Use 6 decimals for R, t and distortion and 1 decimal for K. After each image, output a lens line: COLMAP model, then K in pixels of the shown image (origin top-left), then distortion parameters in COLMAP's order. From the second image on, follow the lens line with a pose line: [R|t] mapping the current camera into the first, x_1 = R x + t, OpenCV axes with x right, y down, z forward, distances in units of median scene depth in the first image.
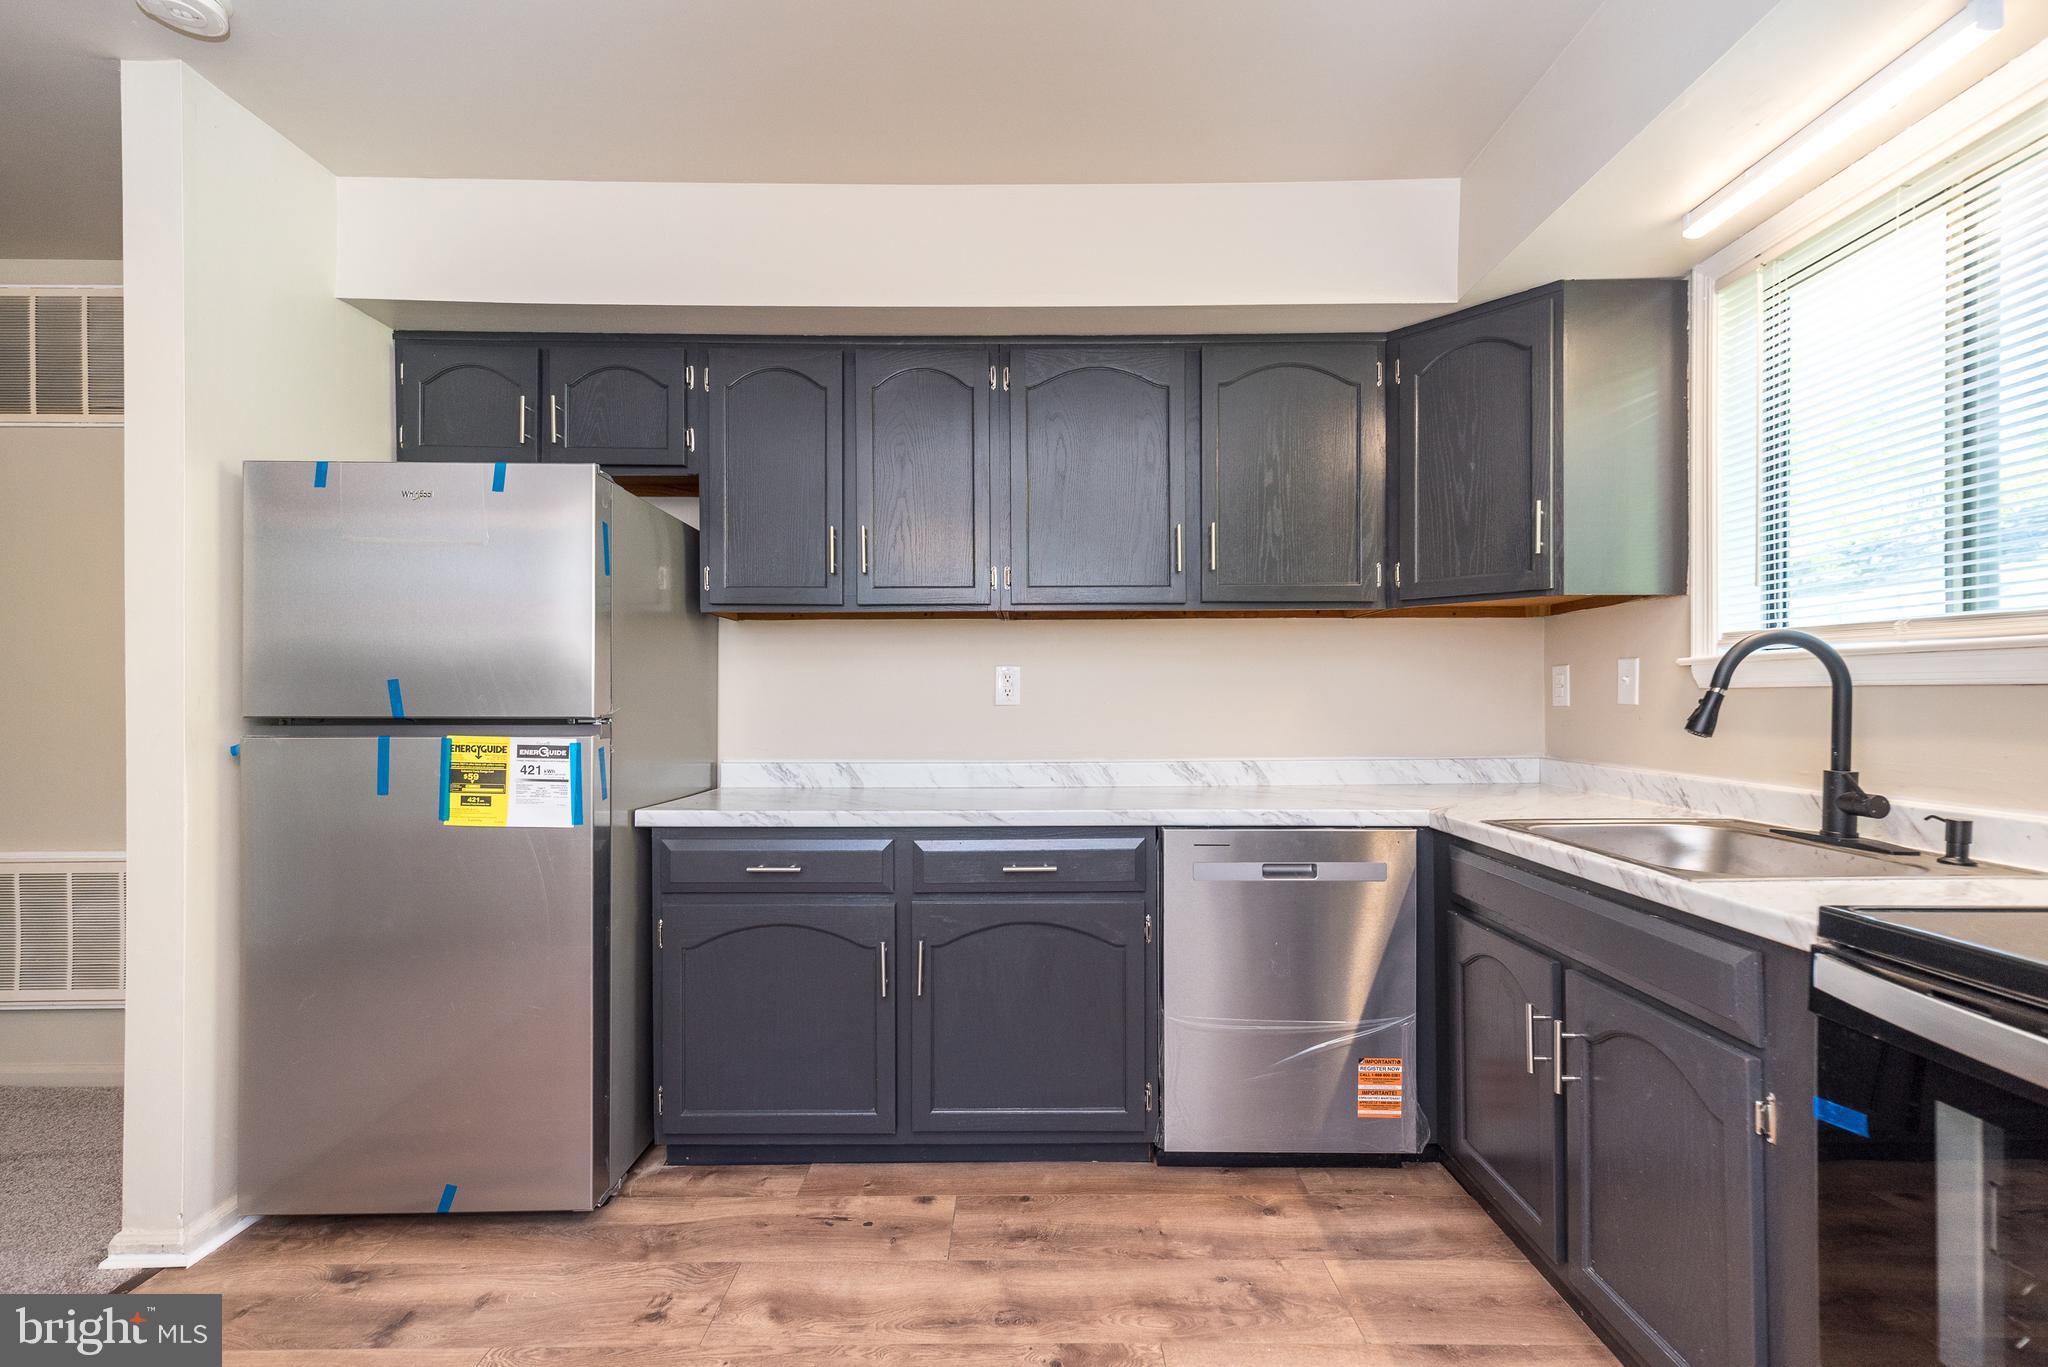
lens RADIAL K [[891.0, 0, 1027.3], [0, 891.0, 690.4], [0, 0, 1]] dist [0.005141, 0.000300]
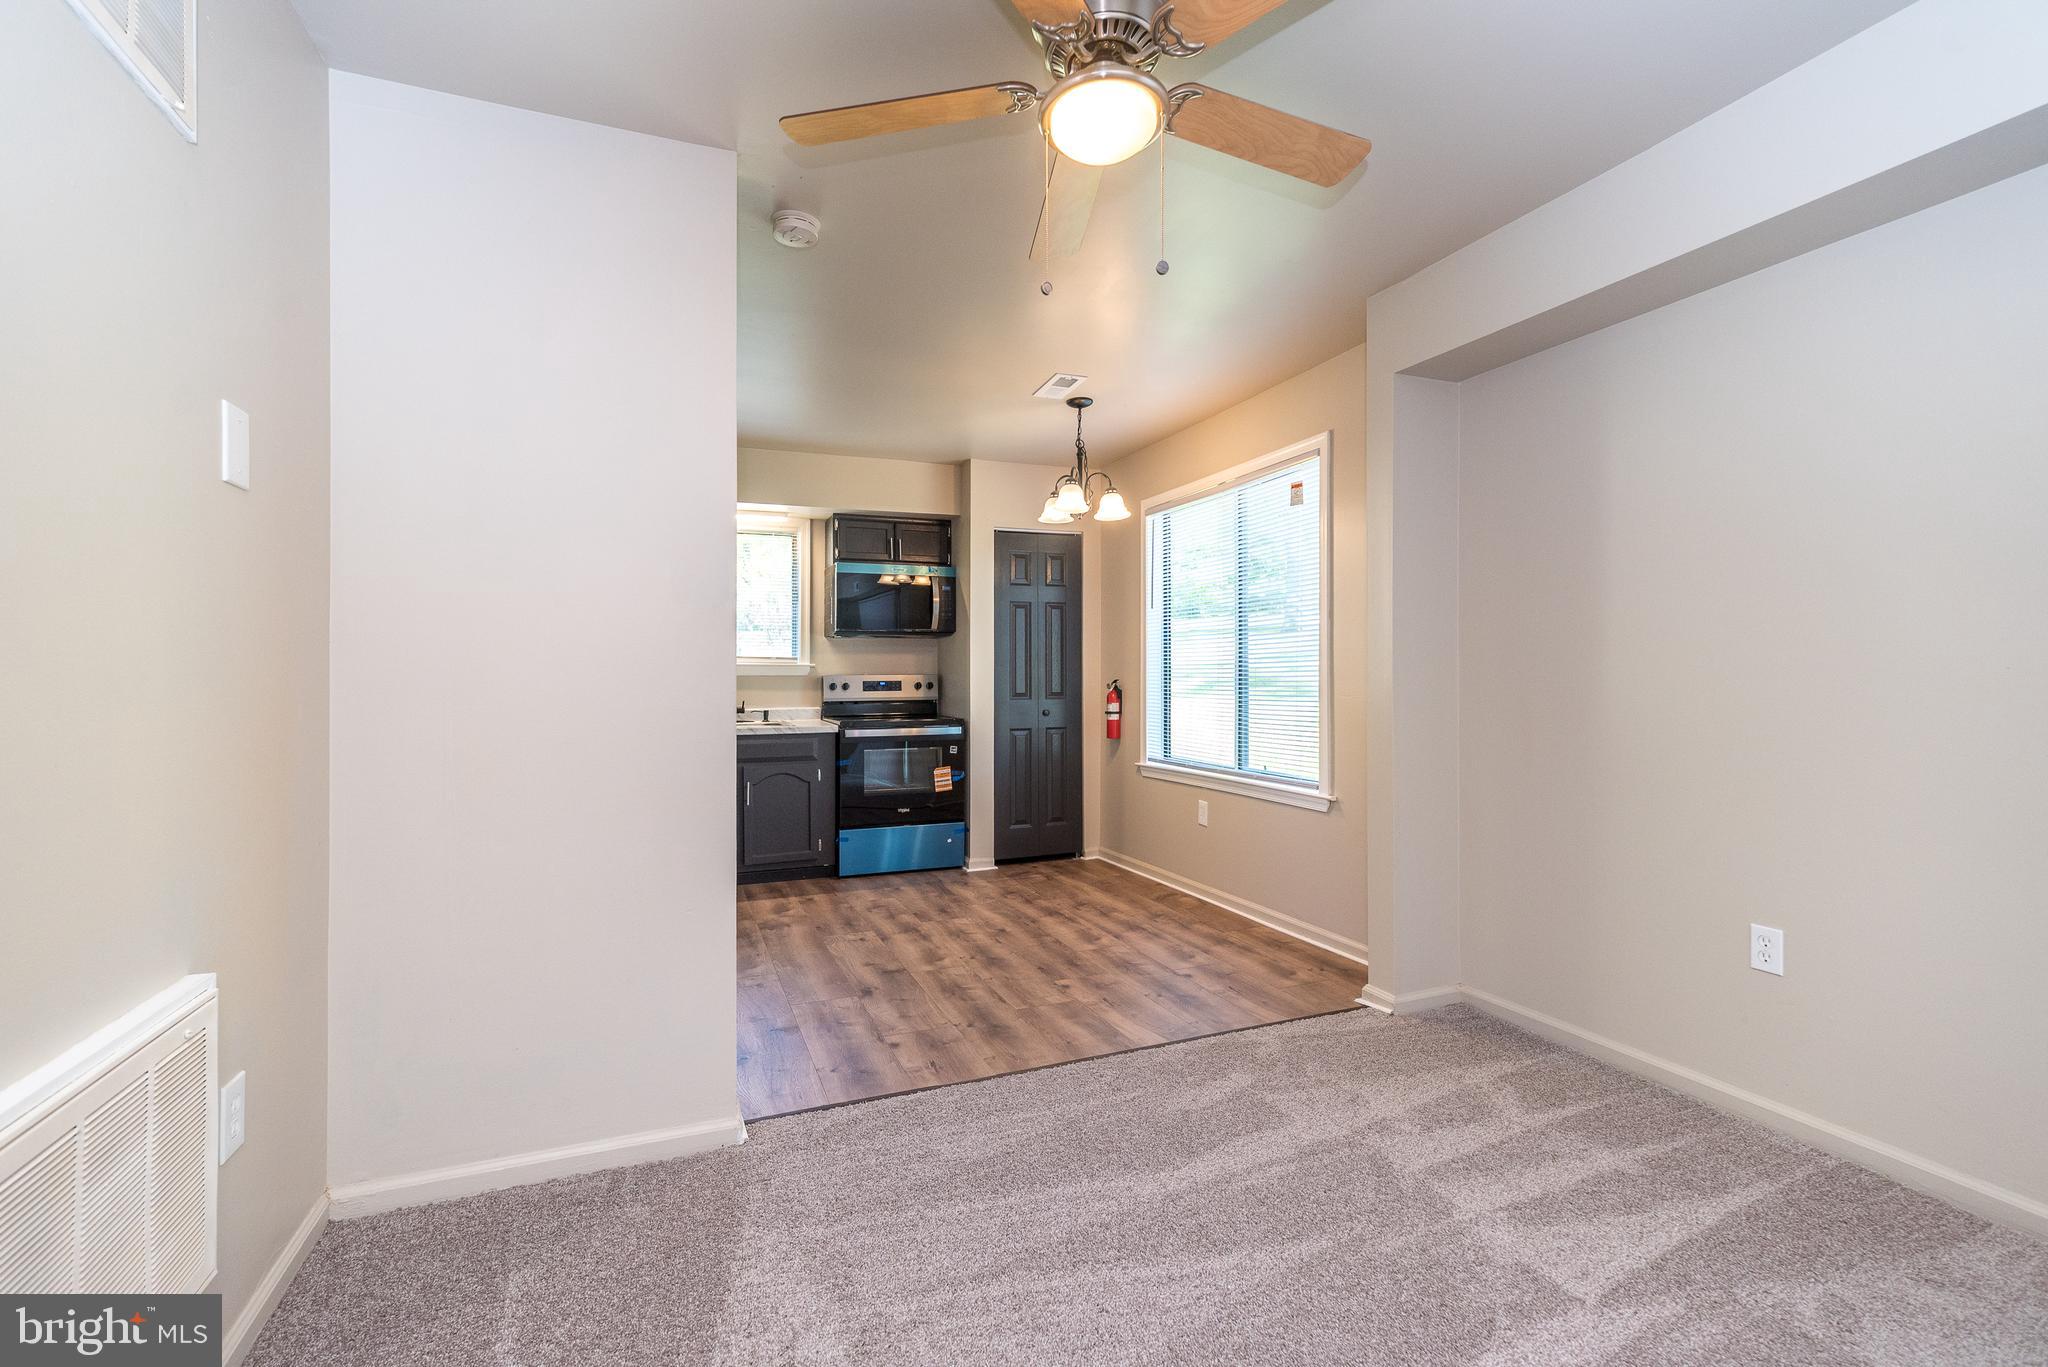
lens RADIAL K [[887.3, 0, 1020.0], [0, 887.3, 664.9], [0, 0, 1]] dist [0.003135, 0.000421]
pose [[-0.373611, 0.018802, 0.927395, -2.167774], [0.000315, 0.999797, -0.020143, 0.018793], [-0.927586, -0.007233, -0.373541, 1.047857]]
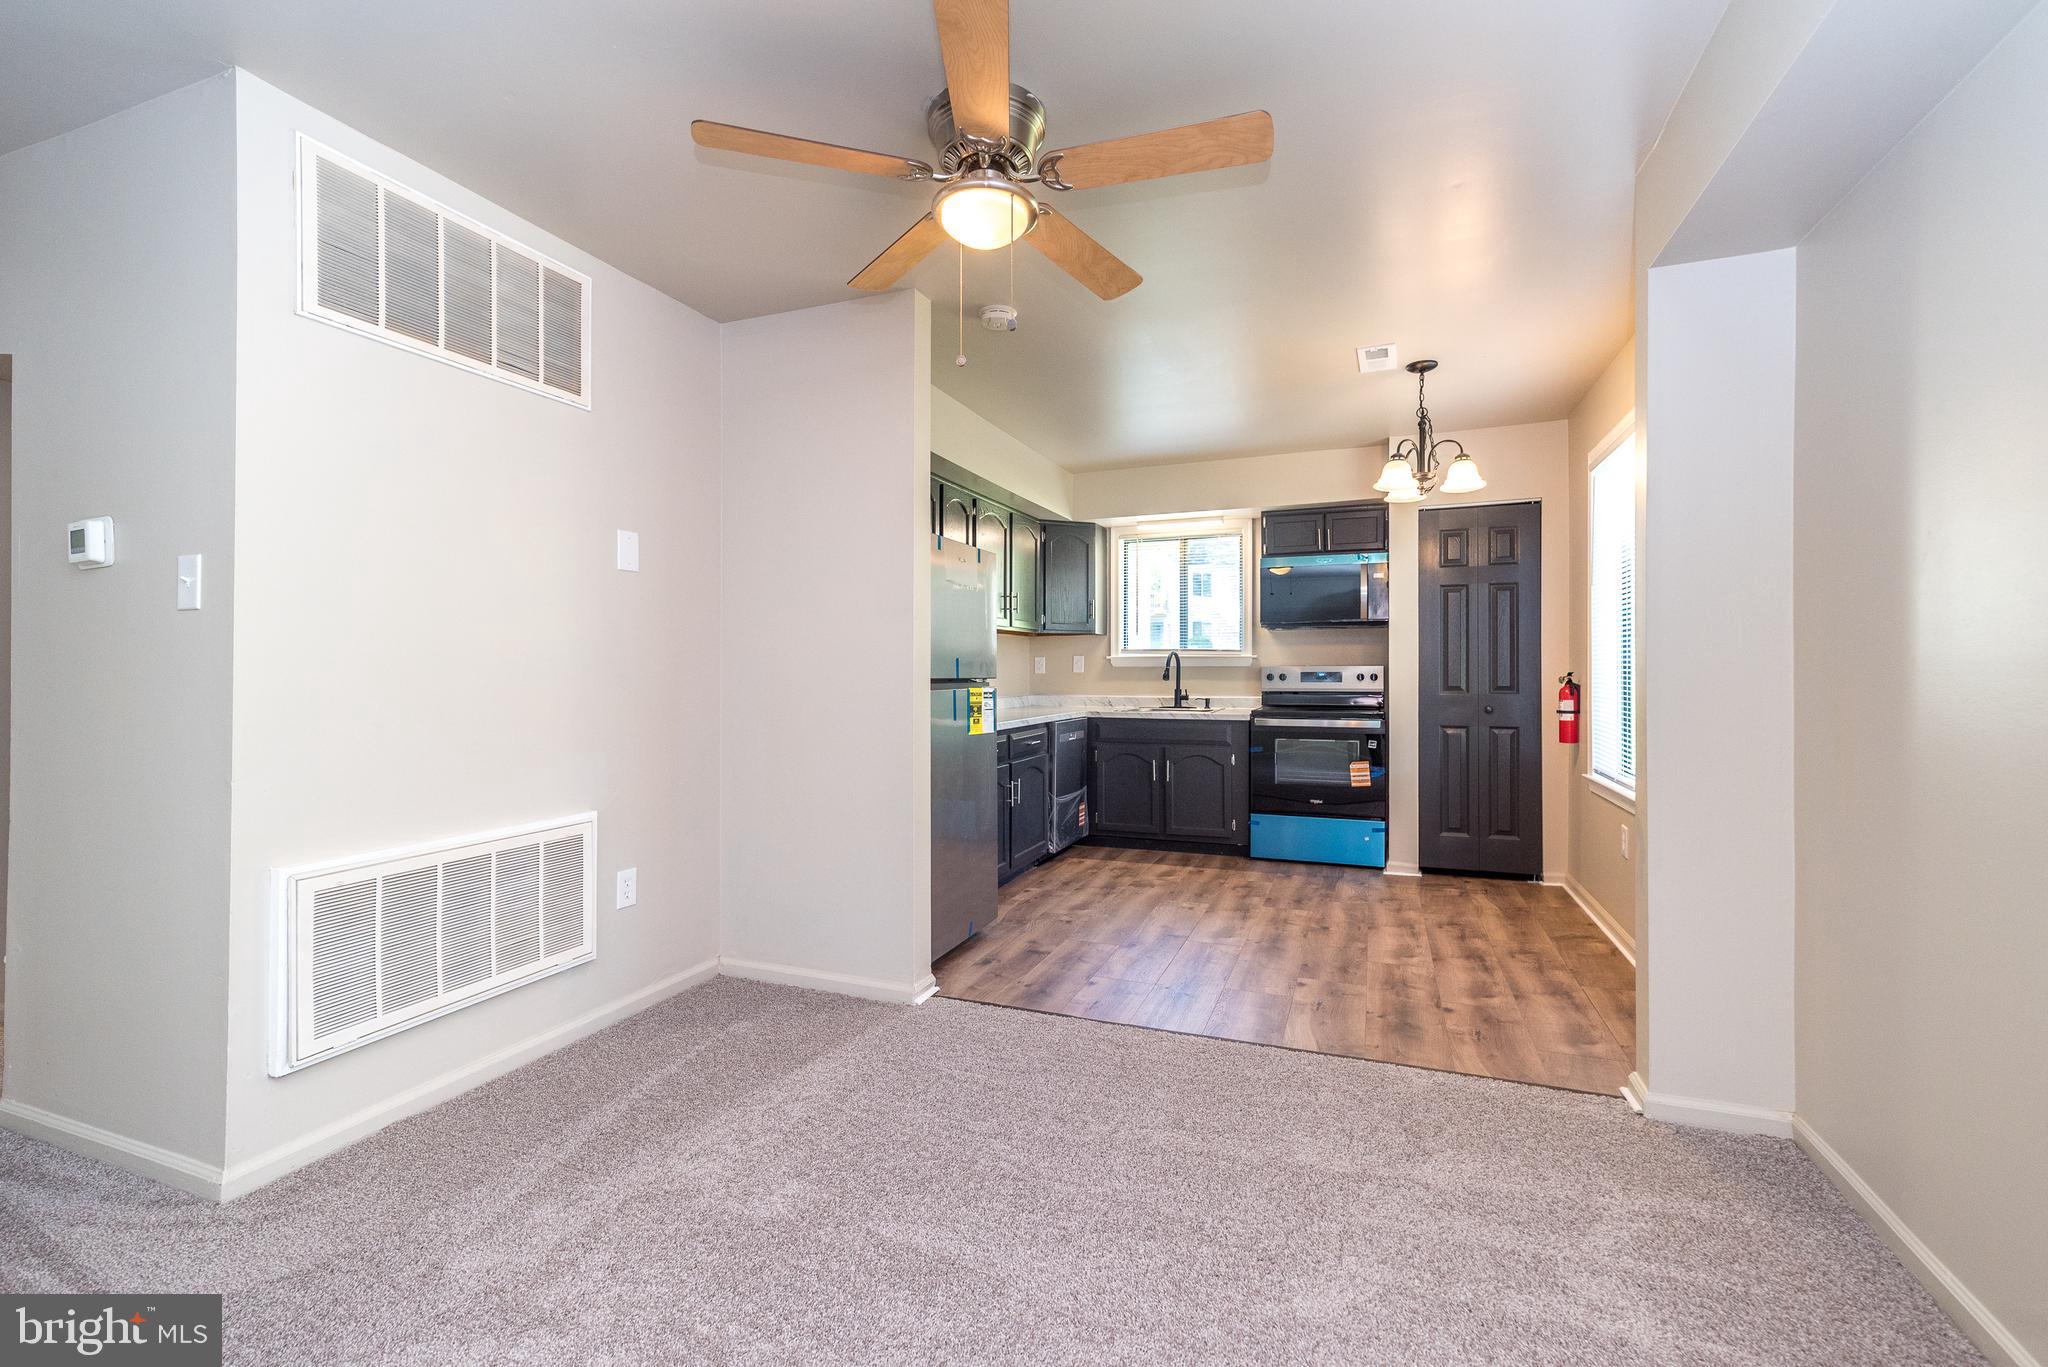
lens RADIAL K [[888.0, 0, 1021.1], [0, 888.0, 656.6], [0, 0, 1]] dist [0.000535, 0.000045]
pose [[0.370439, 0.016403, 0.928712, -2.371268], [-0.006131, 0.999865, -0.015214, 0.012271], [-0.928837, -0.000058, 0.370489, 0.193130]]
